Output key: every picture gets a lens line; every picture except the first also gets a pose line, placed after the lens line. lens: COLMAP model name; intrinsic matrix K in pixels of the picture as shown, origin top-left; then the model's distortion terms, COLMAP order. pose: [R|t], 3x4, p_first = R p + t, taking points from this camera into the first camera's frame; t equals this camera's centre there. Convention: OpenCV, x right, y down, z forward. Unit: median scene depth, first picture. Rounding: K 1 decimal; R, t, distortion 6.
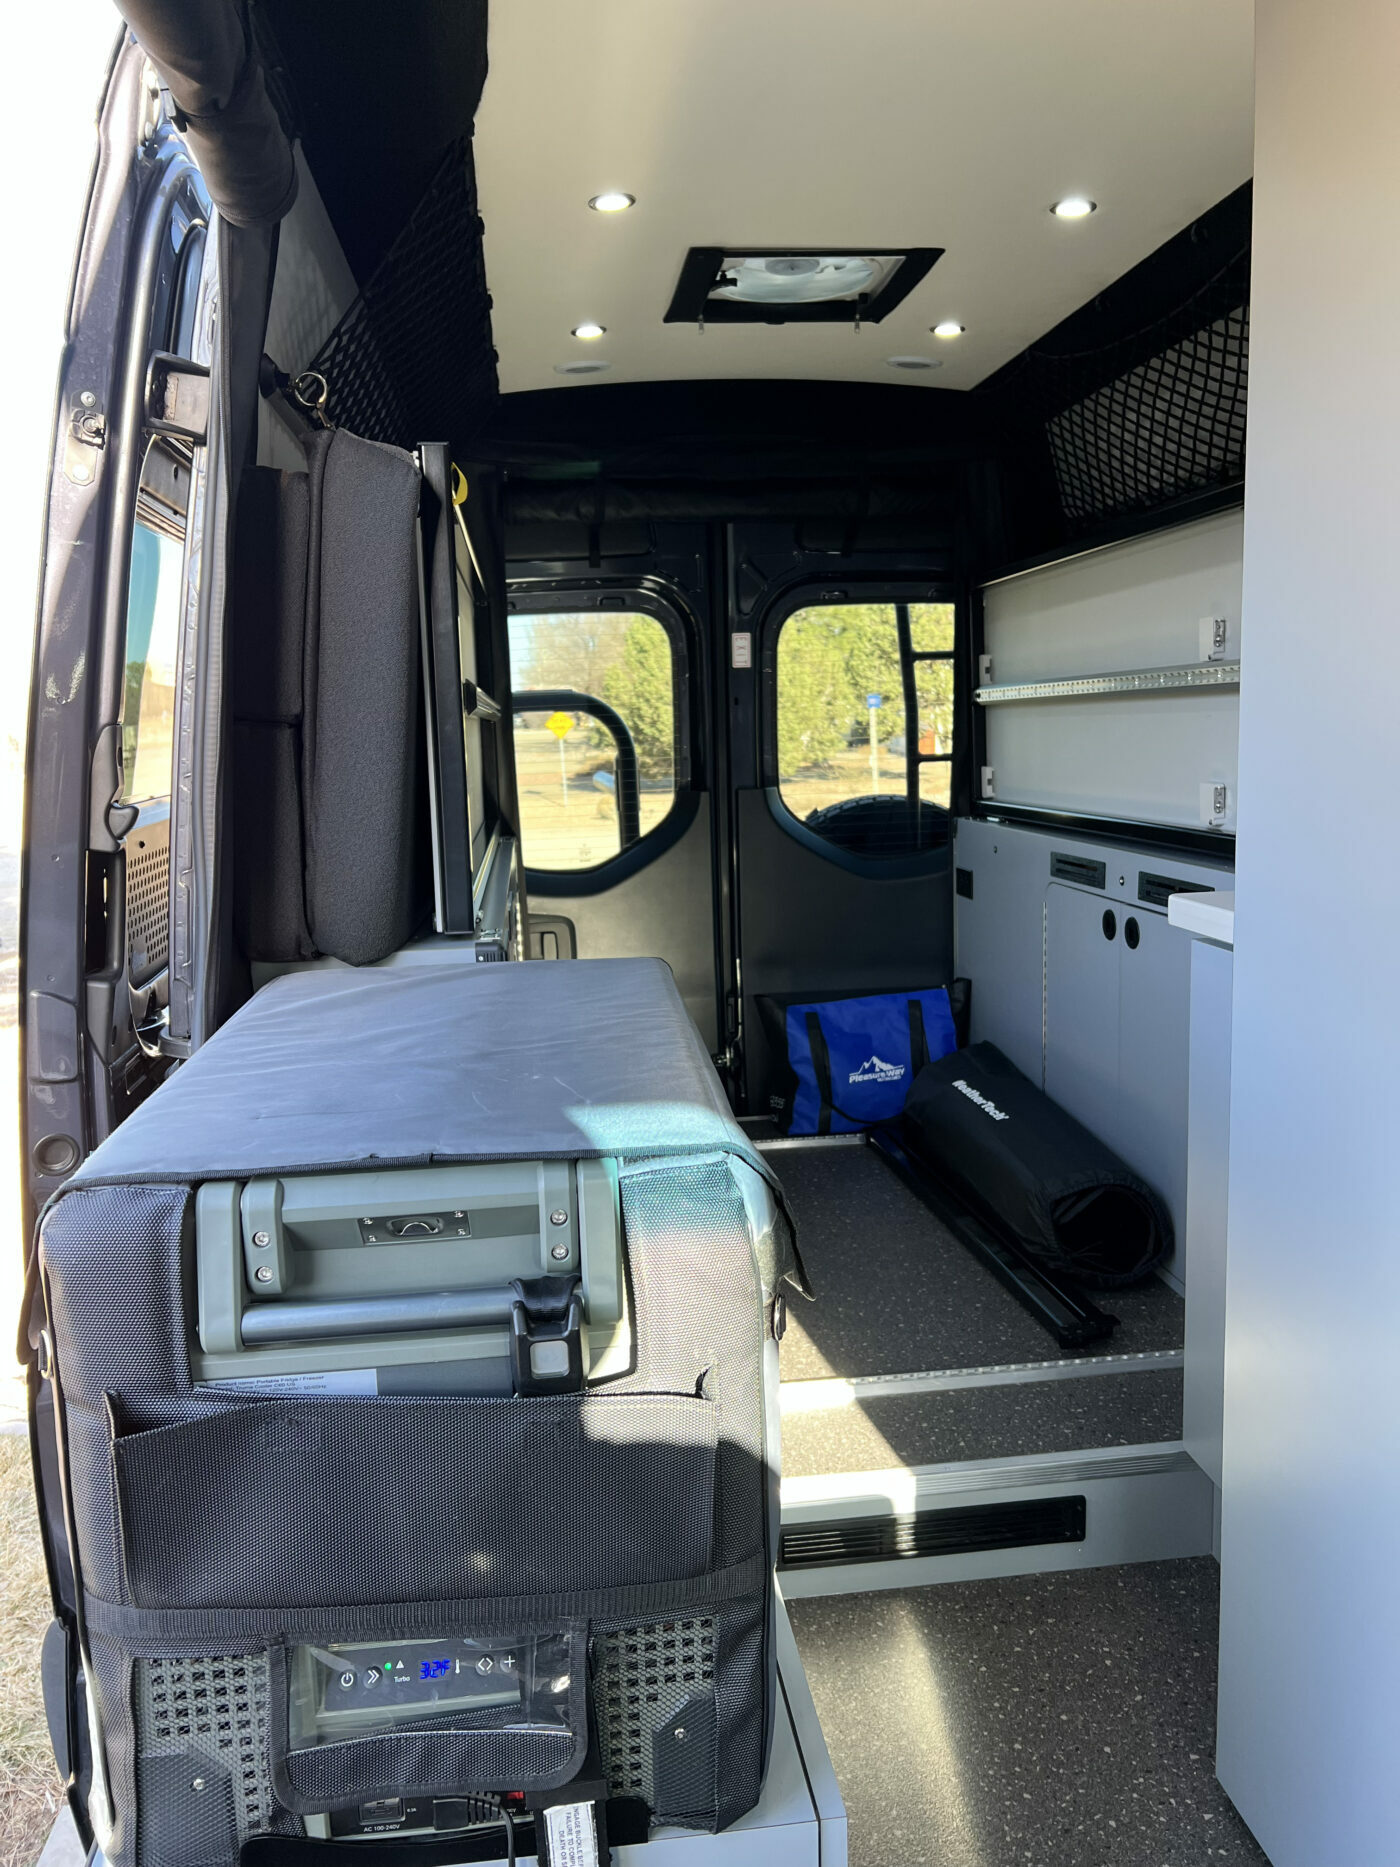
lens RADIAL K [[1408.8, 0, 700.0], [0, 1408.8, 933.5], [0, 0, 1]] dist [0.024747, -0.005494]
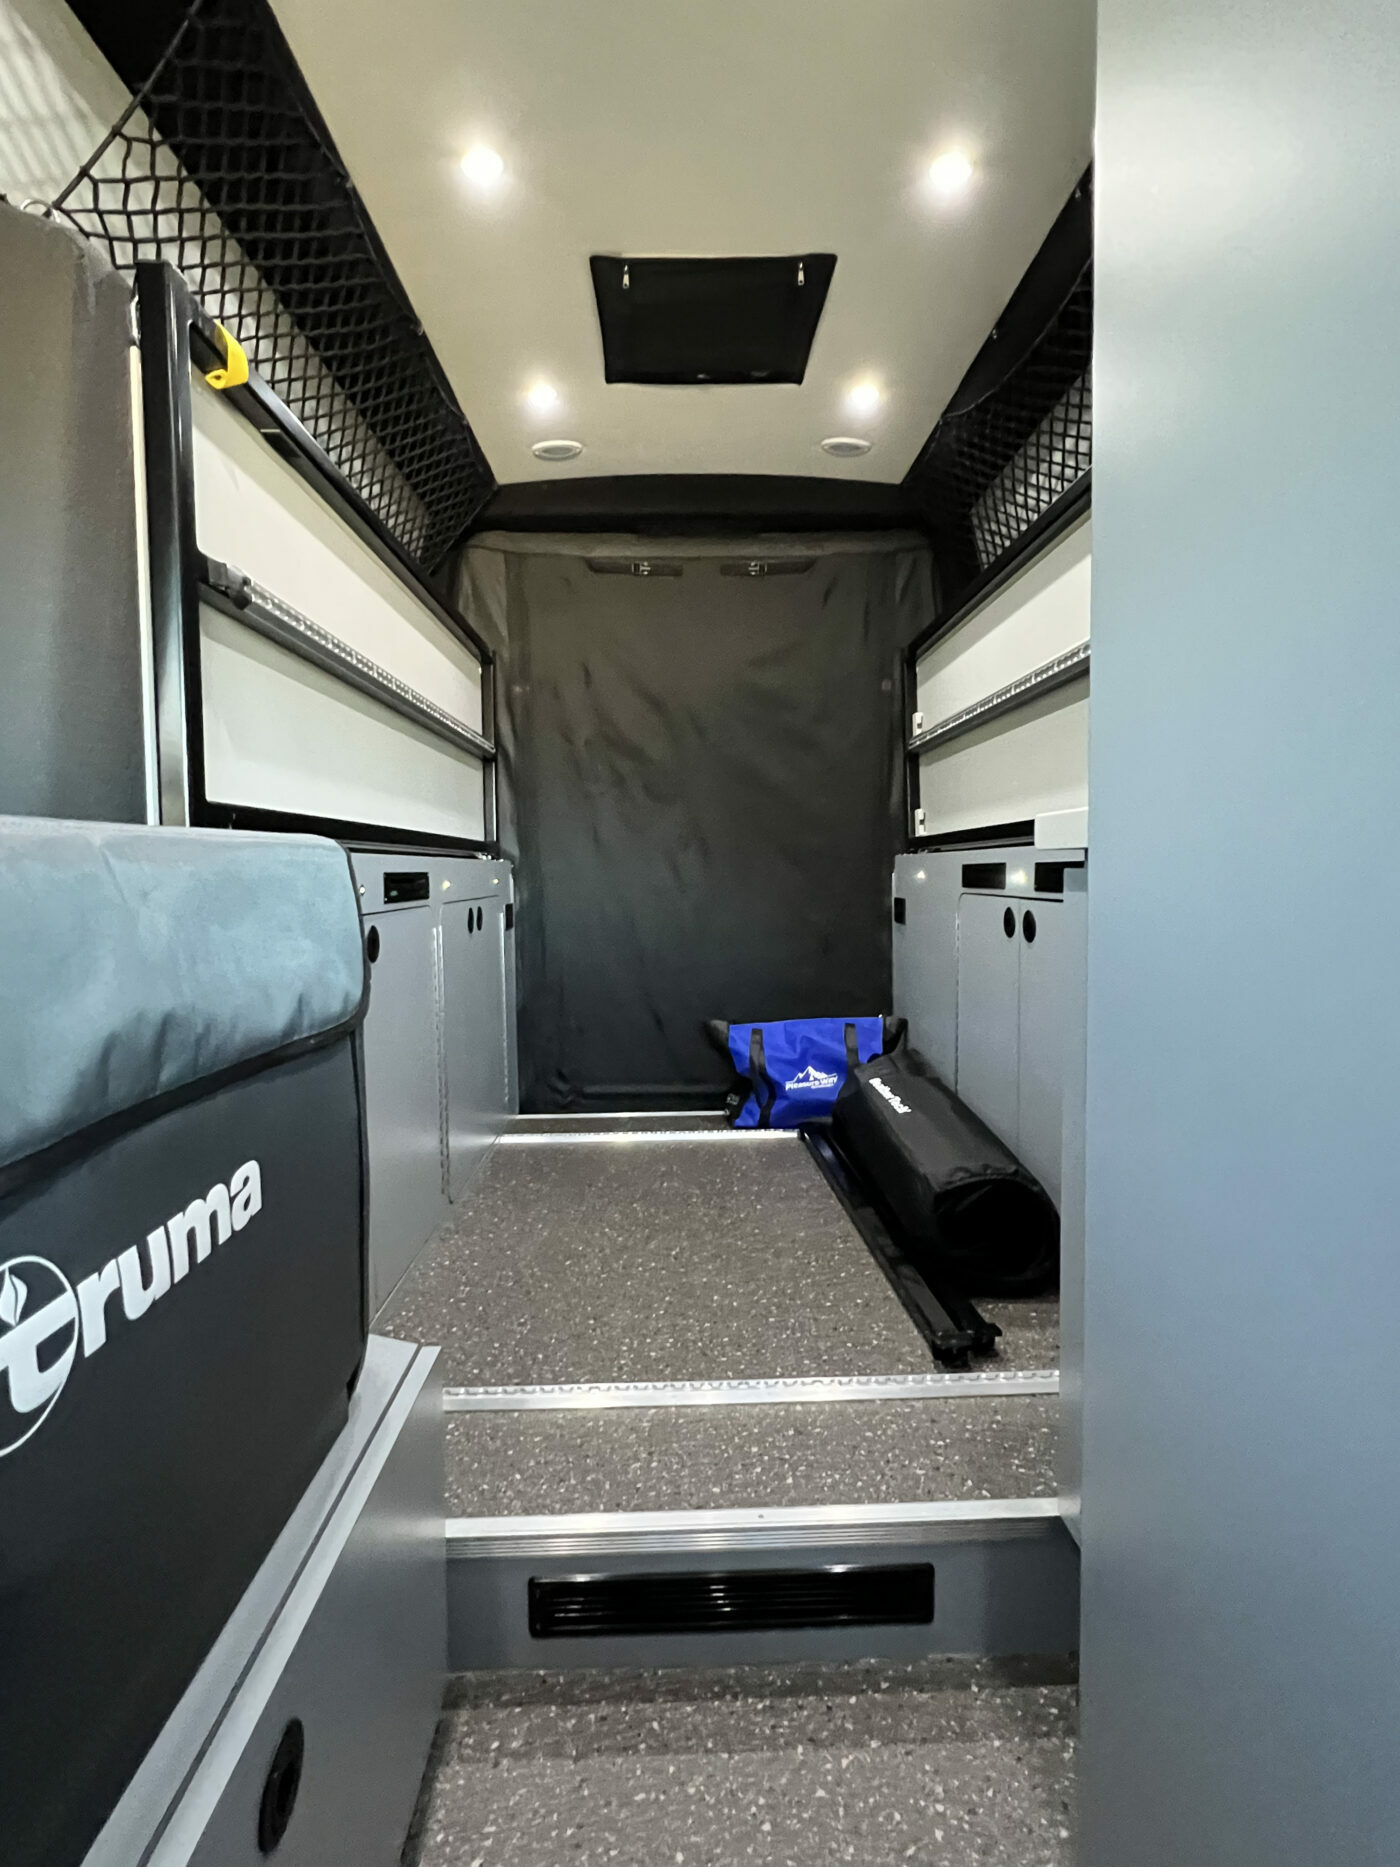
lens RADIAL K [[930.1, 0, 706.0], [0, 930.1, 923.0], [0, 0, 1]] dist [0.006073, 0.001436]
pose [[0.995221, 0.023925, -0.094669, 0.139582], [-0.032489, 0.995414, -0.089974, 0.063644], [0.092082, 0.092620, 0.991435, 0.321056]]
